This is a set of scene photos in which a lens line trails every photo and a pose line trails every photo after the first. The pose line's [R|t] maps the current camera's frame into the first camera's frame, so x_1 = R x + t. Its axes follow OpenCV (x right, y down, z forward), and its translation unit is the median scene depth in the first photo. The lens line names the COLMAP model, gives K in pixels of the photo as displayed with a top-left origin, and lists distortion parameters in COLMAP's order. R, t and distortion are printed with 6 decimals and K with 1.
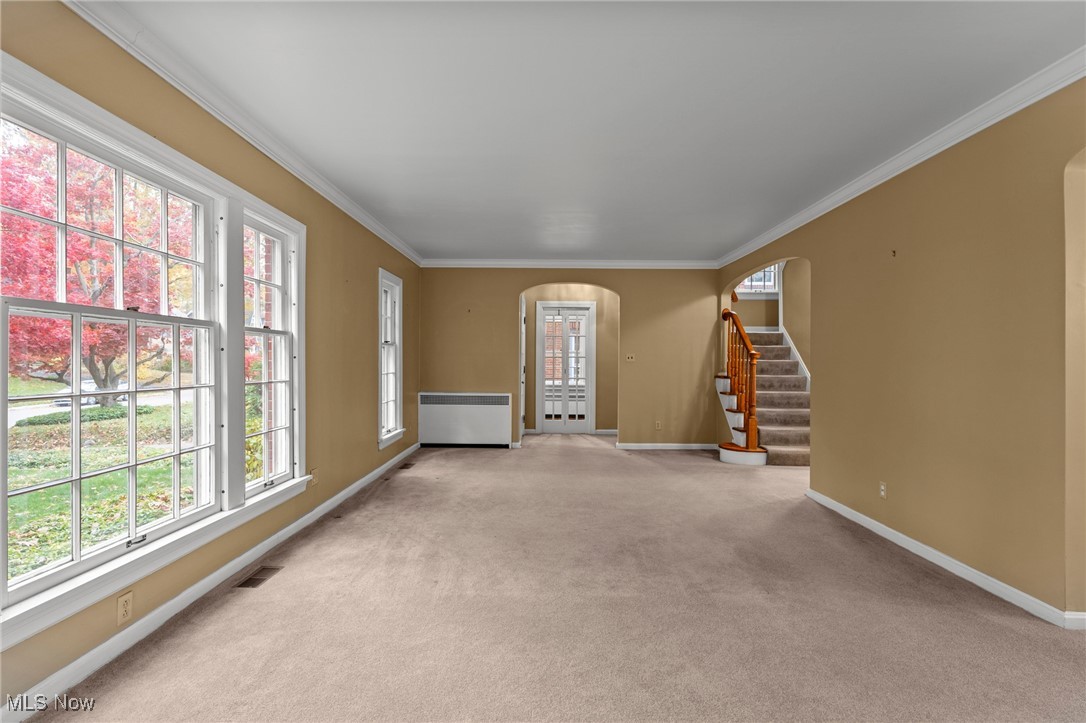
lens RADIAL K [[515.0, 0, 543.0], [0, 515.0, 361.5], [0, 0, 1]] dist [0.000624, -0.000096]
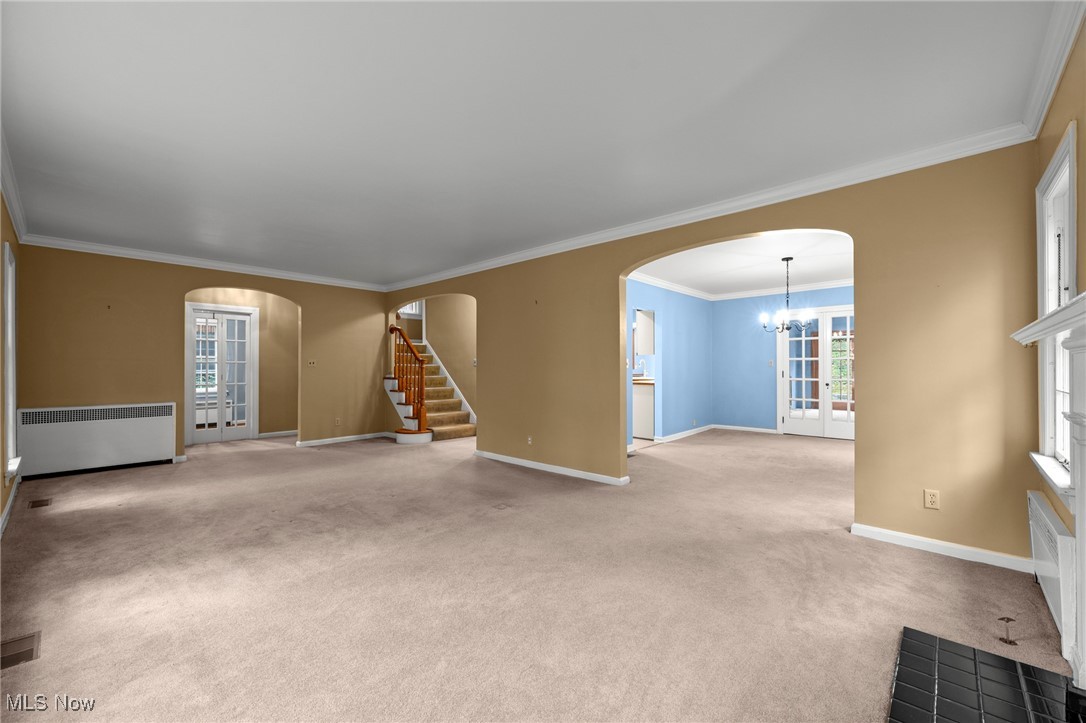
lens RADIAL K [[444.3, 0, 543.0], [0, 444.3, 361.5], [0, 0, 1]] dist [-0.000281, -0.000205]
pose [[0.666019, 0.002531, 0.745931, -0.217120], [0.006833, 0.999932, -0.009493, 0.001784], [-0.745904, 0.011420, 0.665956, -0.006341]]
